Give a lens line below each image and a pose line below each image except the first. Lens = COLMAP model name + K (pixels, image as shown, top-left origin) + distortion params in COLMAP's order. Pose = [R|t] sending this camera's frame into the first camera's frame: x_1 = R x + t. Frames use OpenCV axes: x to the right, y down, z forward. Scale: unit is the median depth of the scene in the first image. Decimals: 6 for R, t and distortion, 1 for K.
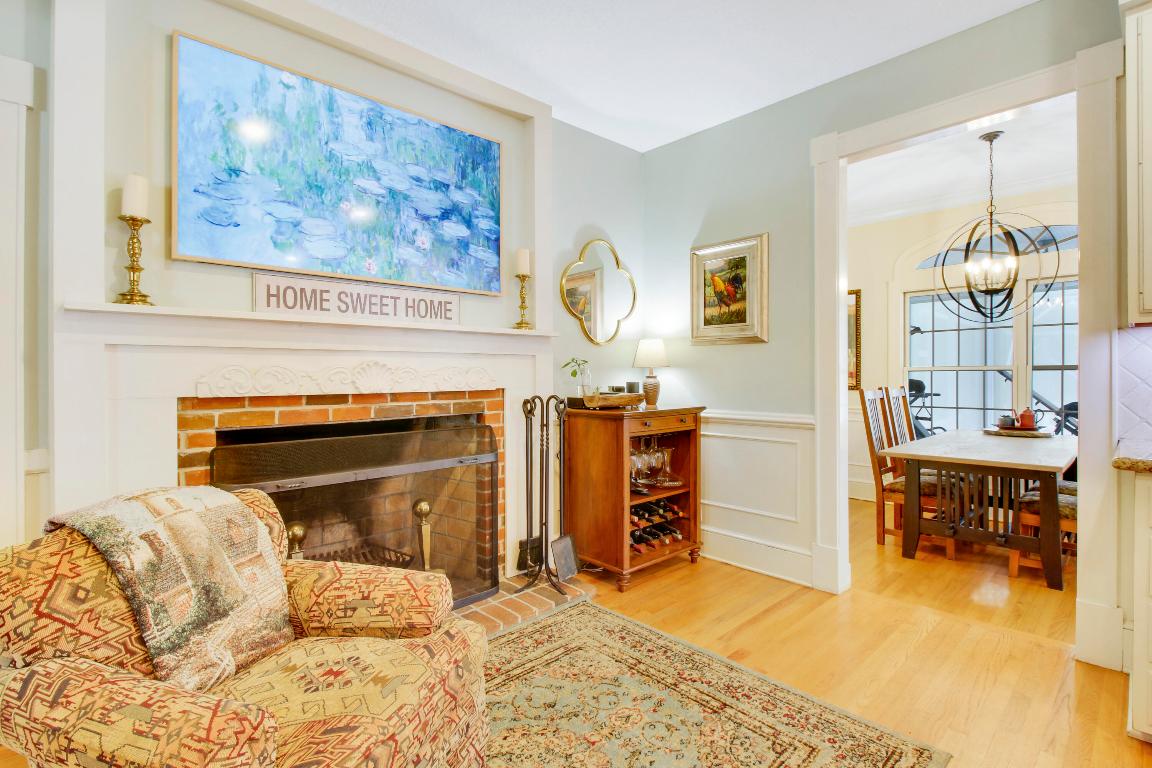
lens RADIAL K [[544.5, 0, 585.7], [0, 544.5, 379.6], [0, 0, 1]] dist [0.000574, -0.014304]
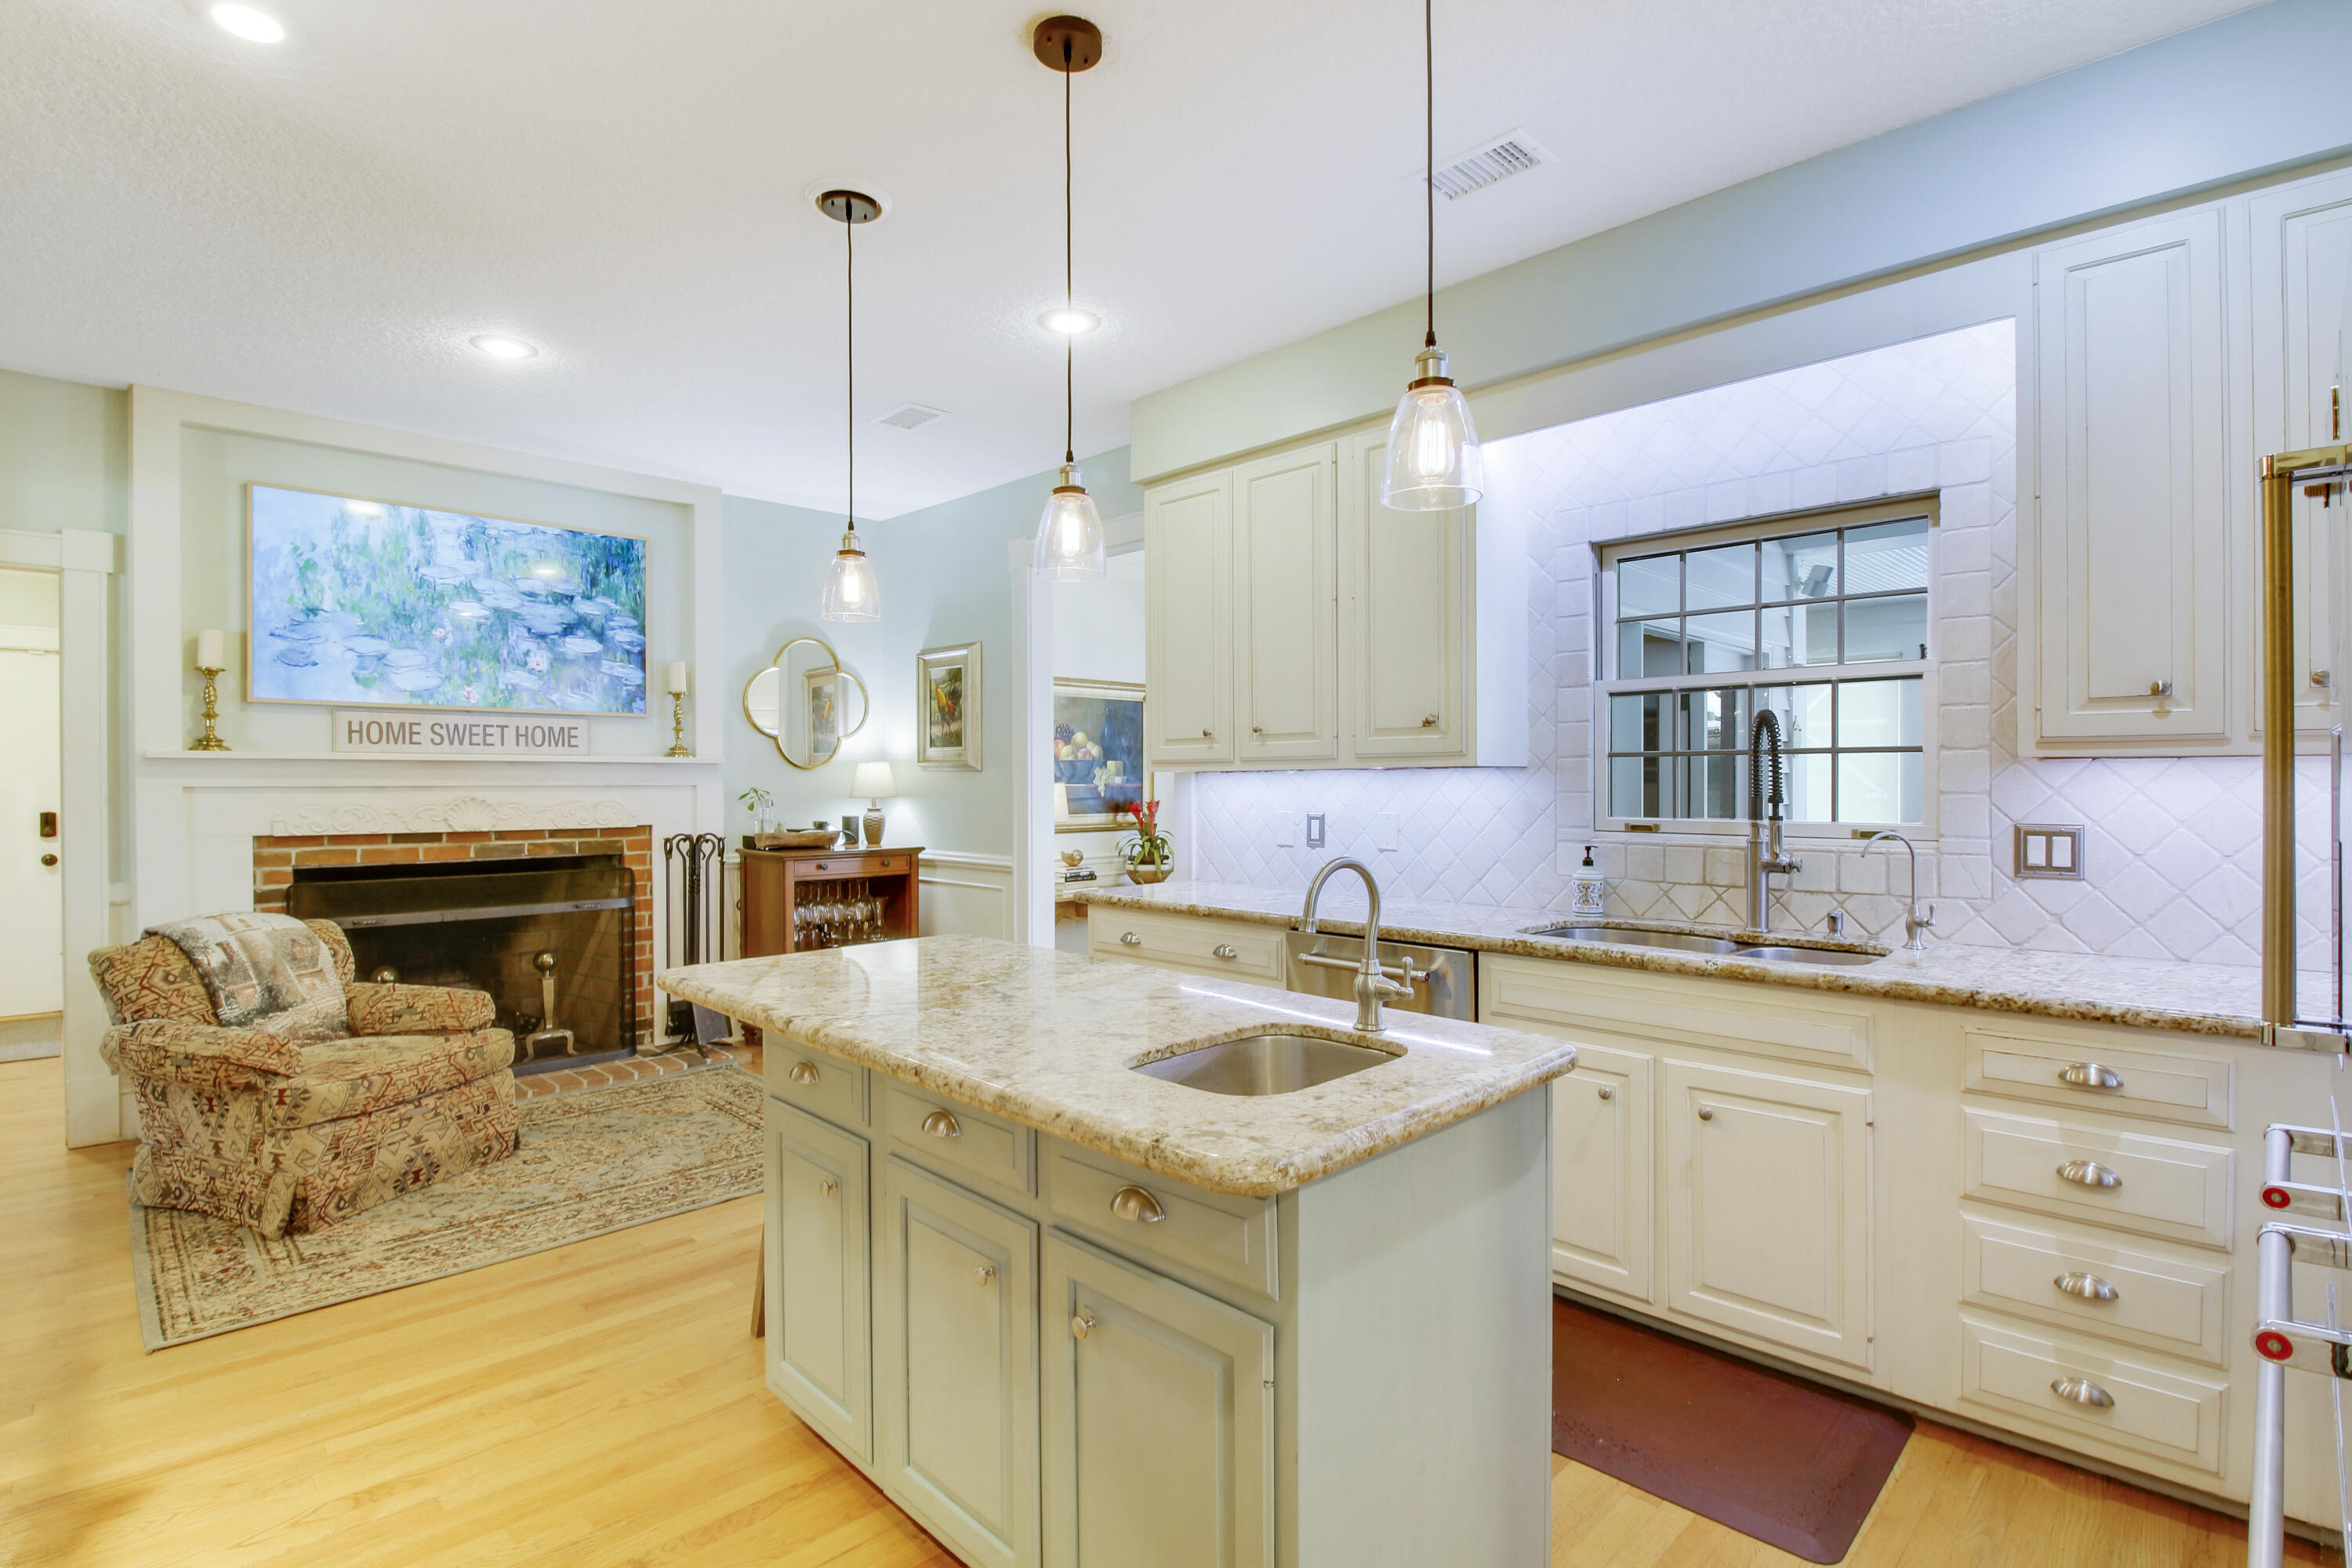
lens RADIAL K [[1120.5, 0, 1210.4], [0, 1120.5, 796.4], [0, 0, 1]] dist [0.000516, -0.012711]
pose [[0.999191, 0.004881, 0.039923, 0.780113], [-0.005039, 0.999980, 0.003858, -0.047042], [-0.039904, -0.004056, 0.999195, -0.944871]]
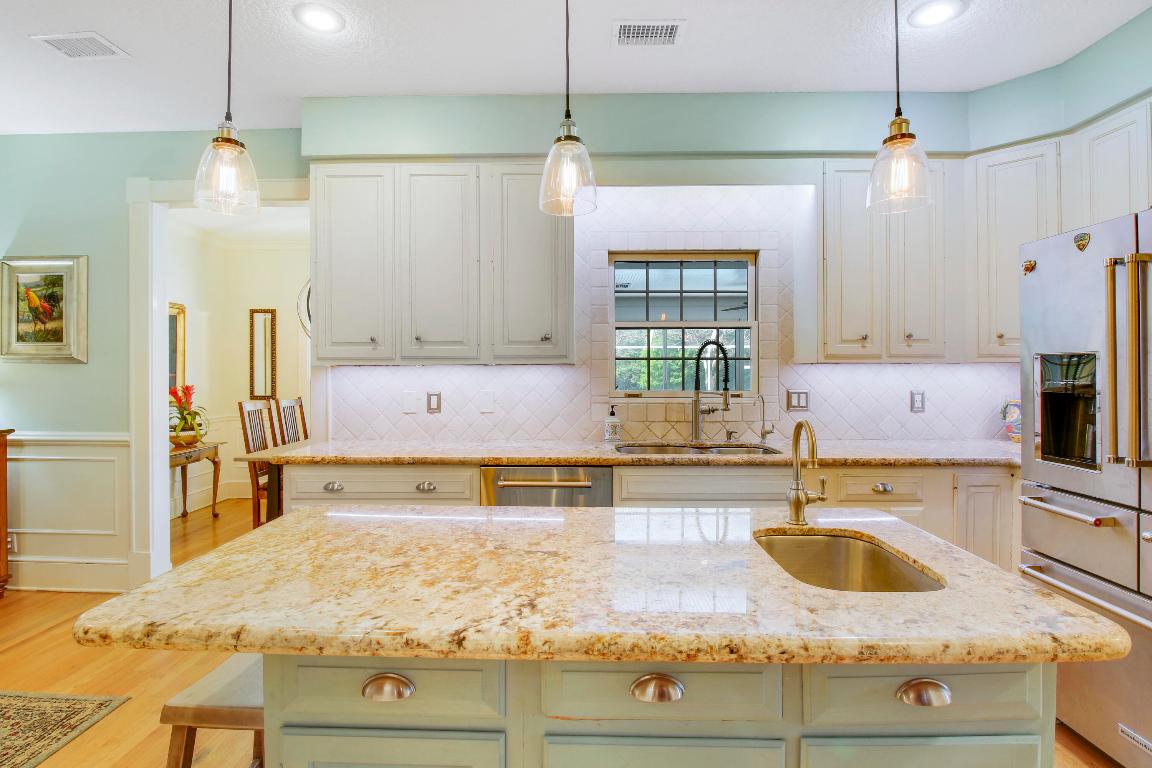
lens RADIAL K [[536.9, 0, 581.5], [0, 536.9, 374.2], [0, 0, 1]] dist [0.000824, -0.013398]
pose [[0.697918, 0.005110, 0.716160, 0.336372], [0.001825, 0.999959, -0.008914, -0.046607], [-0.716176, 0.007528, 0.697879, -0.444901]]
